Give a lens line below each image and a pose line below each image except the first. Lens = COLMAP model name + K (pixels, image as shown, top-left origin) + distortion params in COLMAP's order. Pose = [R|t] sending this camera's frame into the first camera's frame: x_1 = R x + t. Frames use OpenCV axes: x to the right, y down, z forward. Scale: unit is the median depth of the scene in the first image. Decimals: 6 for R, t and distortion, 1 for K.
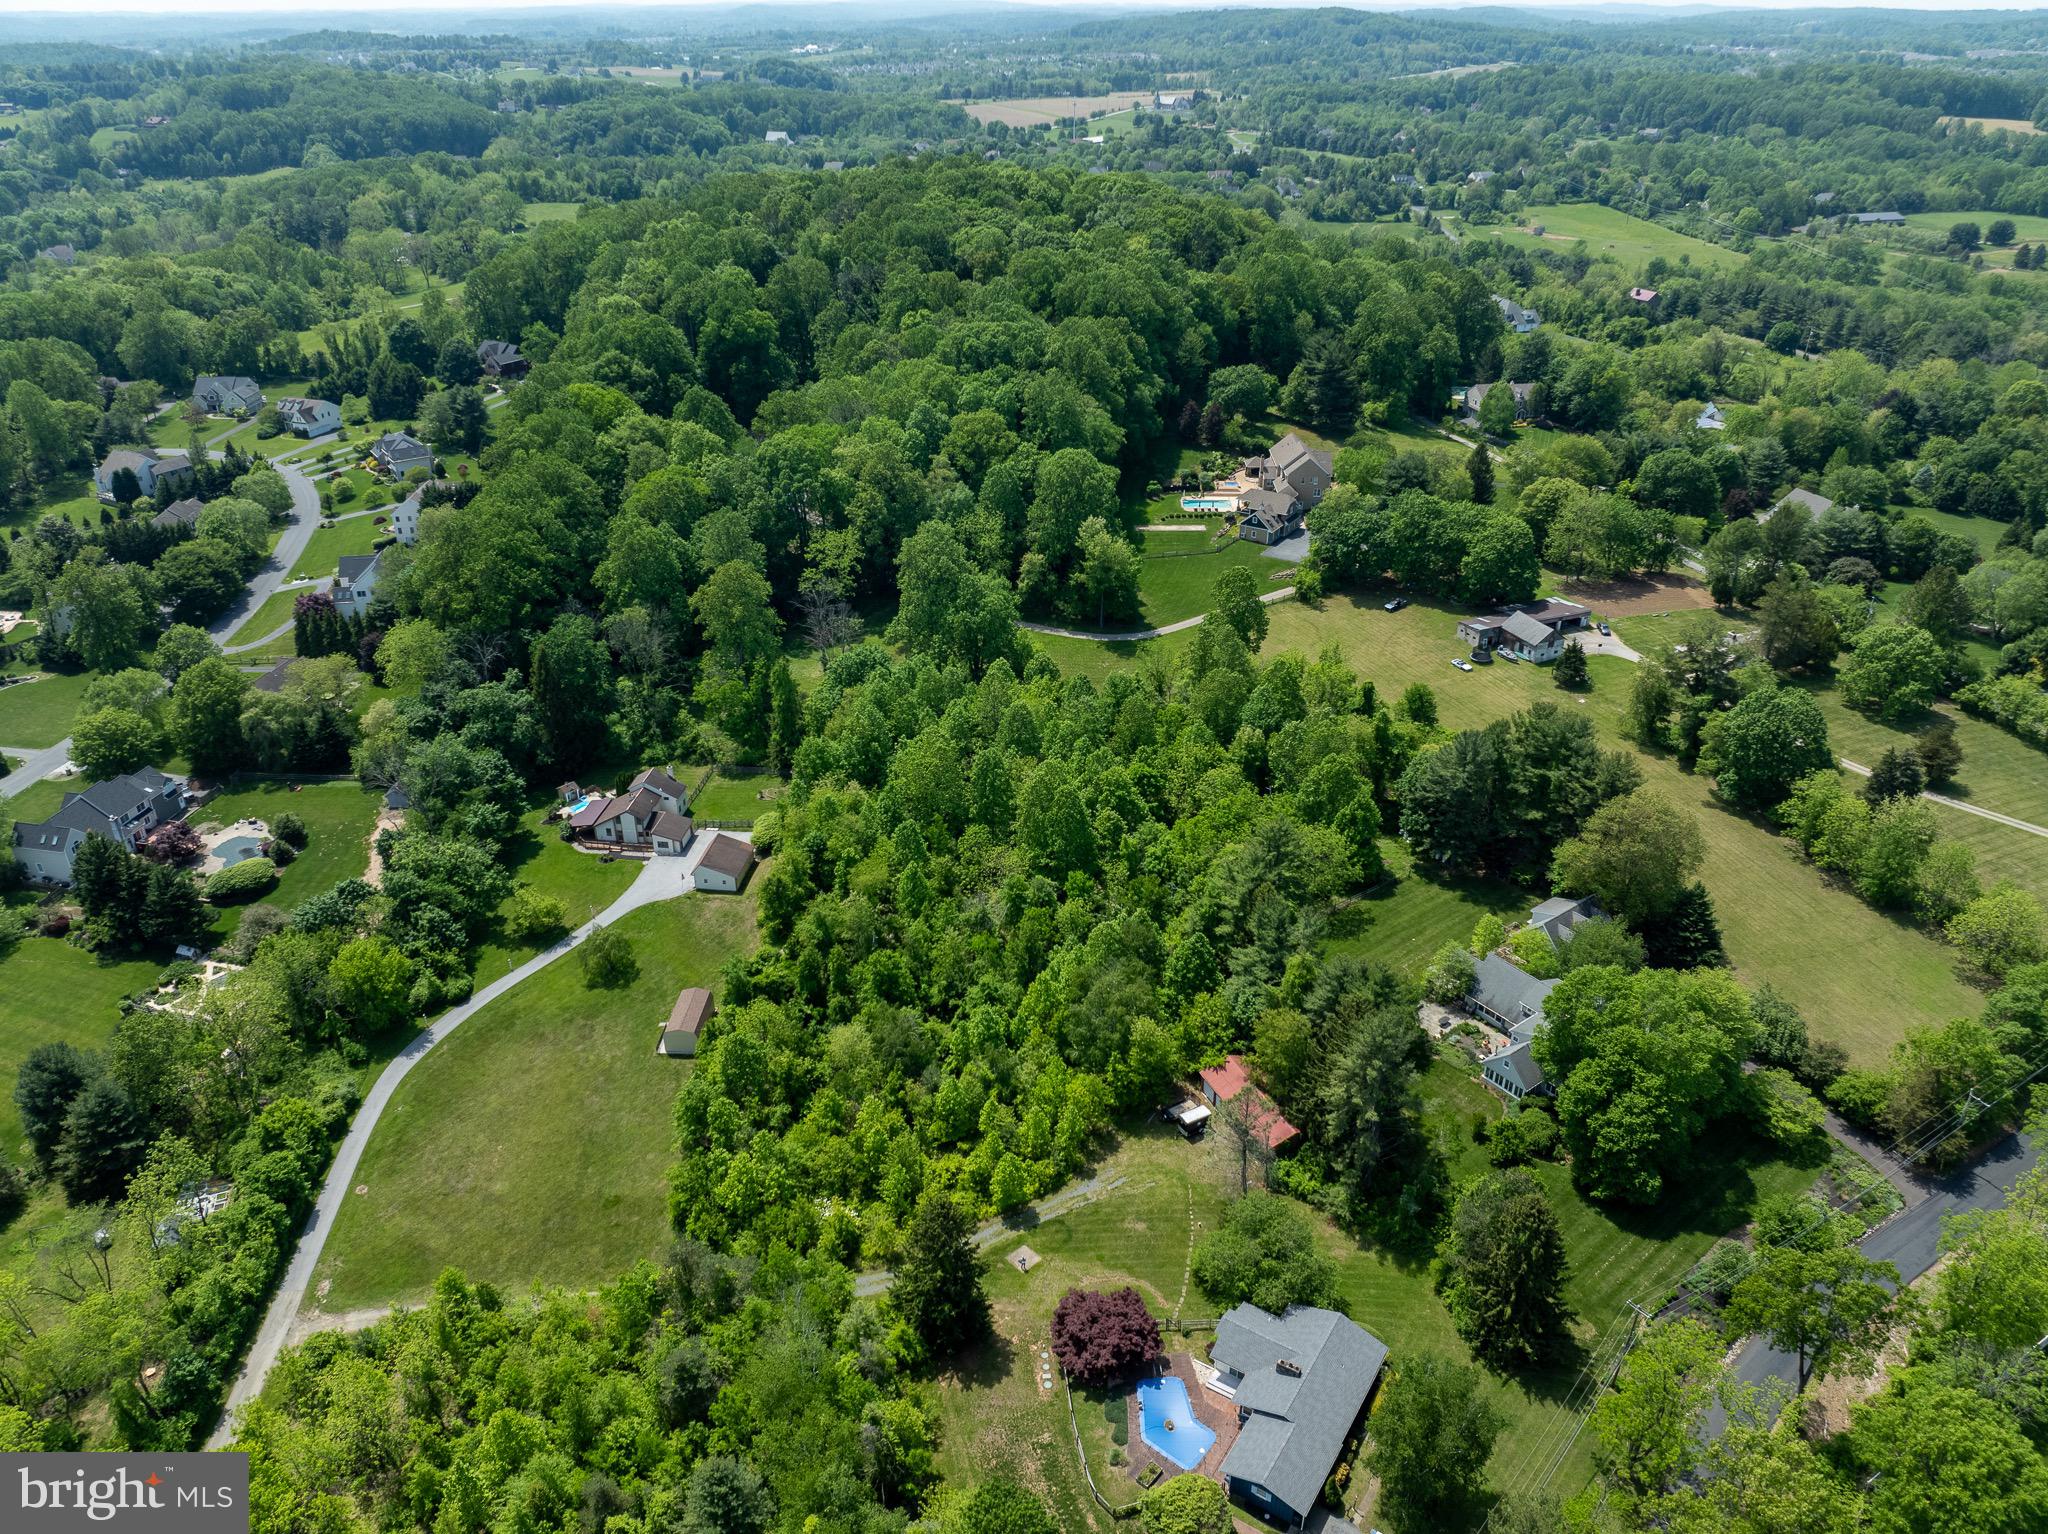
lens RADIAL K [[1449.5, 0, 1025.9], [0, 1449.5, 758.2], [0, 0, 1]] dist [-0.053968, 0.025632]
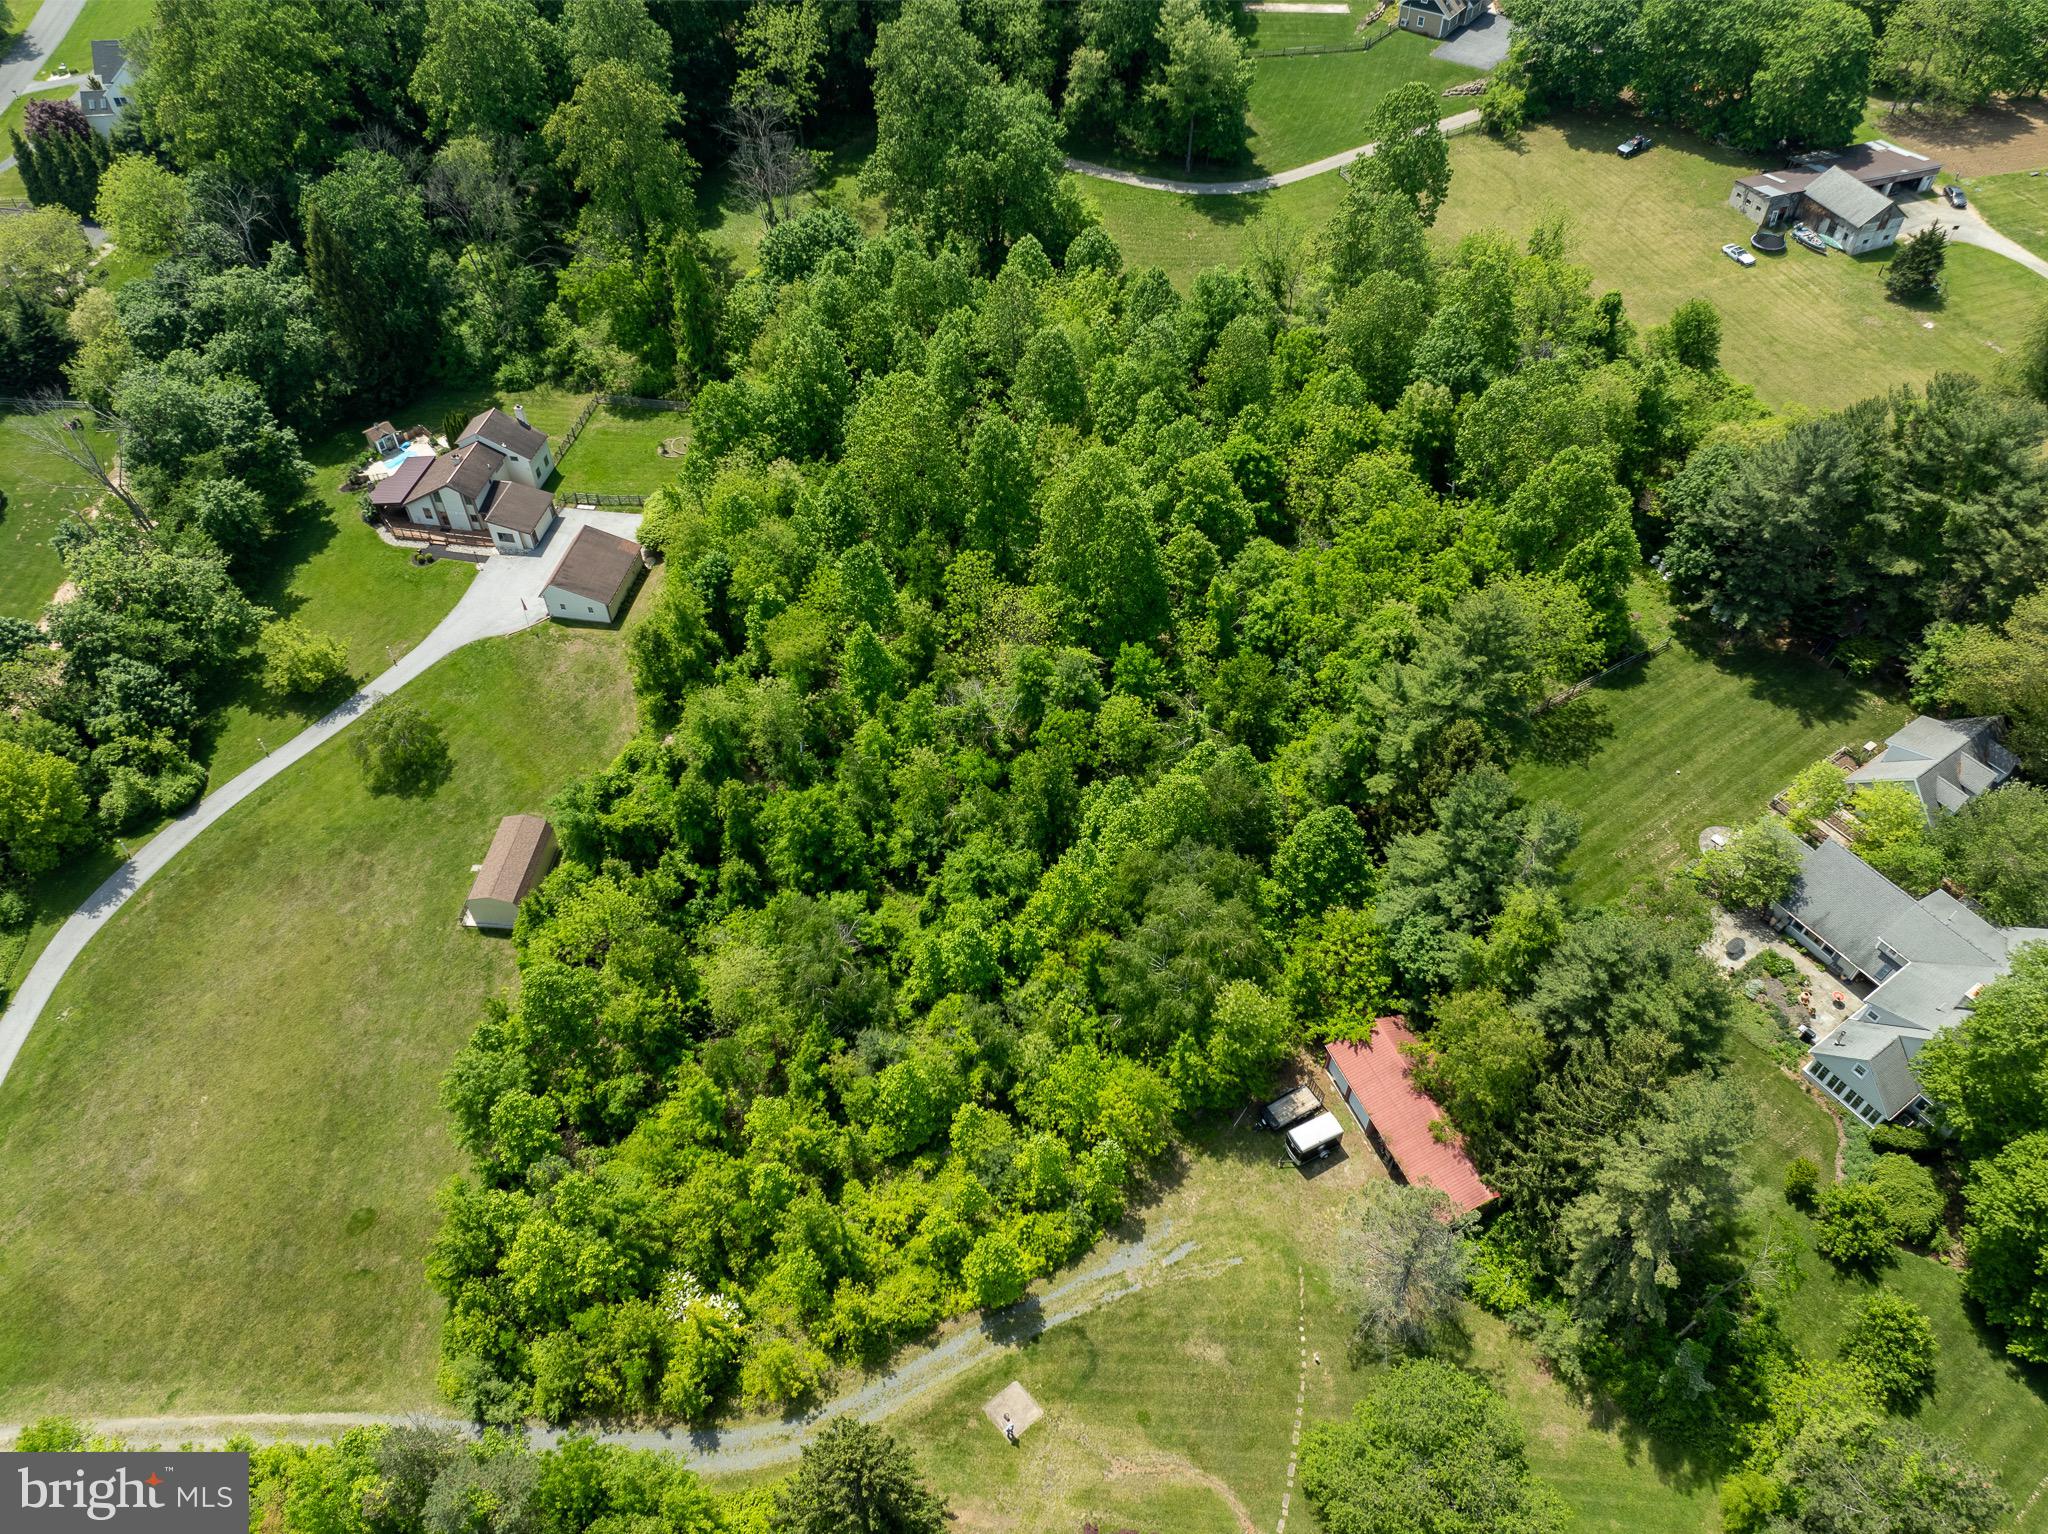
lens RADIAL K [[1449.5, 0, 1029.9], [0, 1449.5, 763.0], [0, 0, 1]] dist [-0.053968, 0.025632]
pose [[0.999084, 0.030613, -0.029897, 0.010243], [-0.018985, 0.943277, 0.331462, -0.068421], [0.038348, -0.330591, 0.942995, 0.376931]]
